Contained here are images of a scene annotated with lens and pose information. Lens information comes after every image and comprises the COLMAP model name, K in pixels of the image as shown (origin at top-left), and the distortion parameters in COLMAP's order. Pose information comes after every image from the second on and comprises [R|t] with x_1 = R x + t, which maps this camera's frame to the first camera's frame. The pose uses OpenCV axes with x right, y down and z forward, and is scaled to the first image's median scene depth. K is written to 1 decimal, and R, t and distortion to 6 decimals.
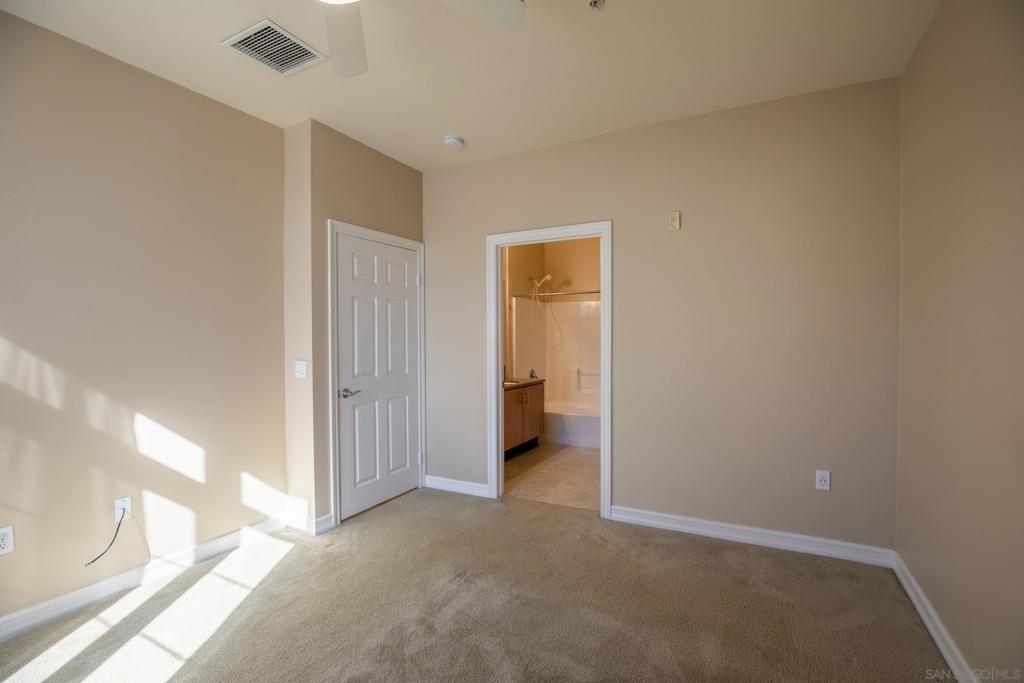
lens RADIAL K [[467.7, 0, 510.3], [0, 467.7, 328.3], [0, 0, 1]] dist [-0.043729, 0.009720]
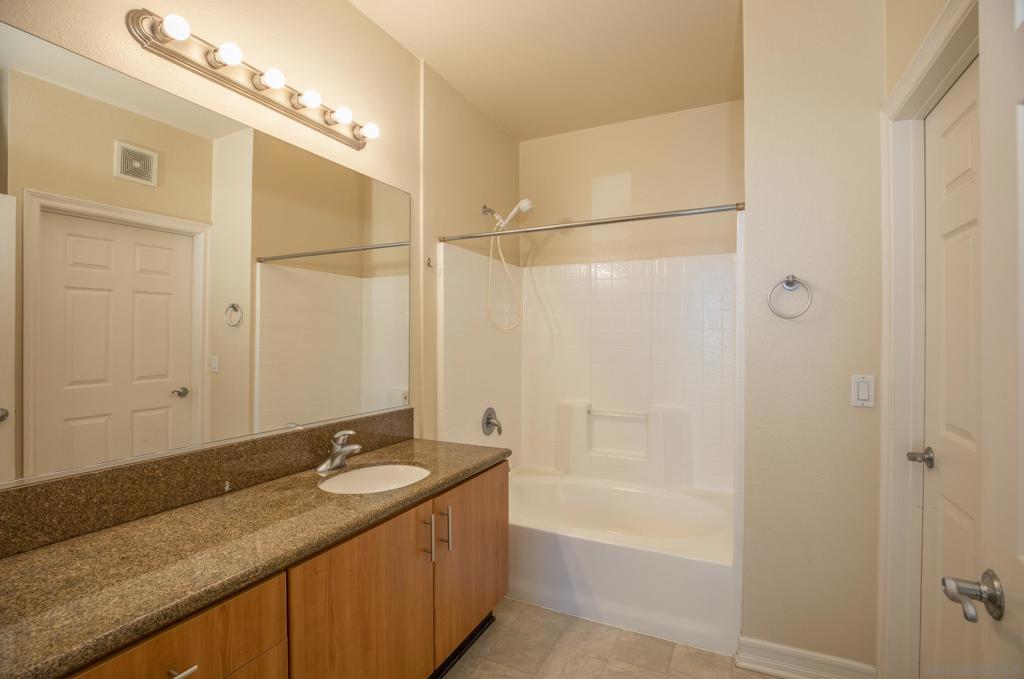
lens RADIAL K [[487.4, 0, 512.0], [0, 487.4, 339.5], [0, 0, 1]] dist [-0.002136, -0.000216]
pose [[0.999676, 0.001525, 0.025391, 0.056939], [-0.001868, 0.999907, 0.013499, 0.013056], [-0.025368, -0.013542, 0.999586, 0.532923]]
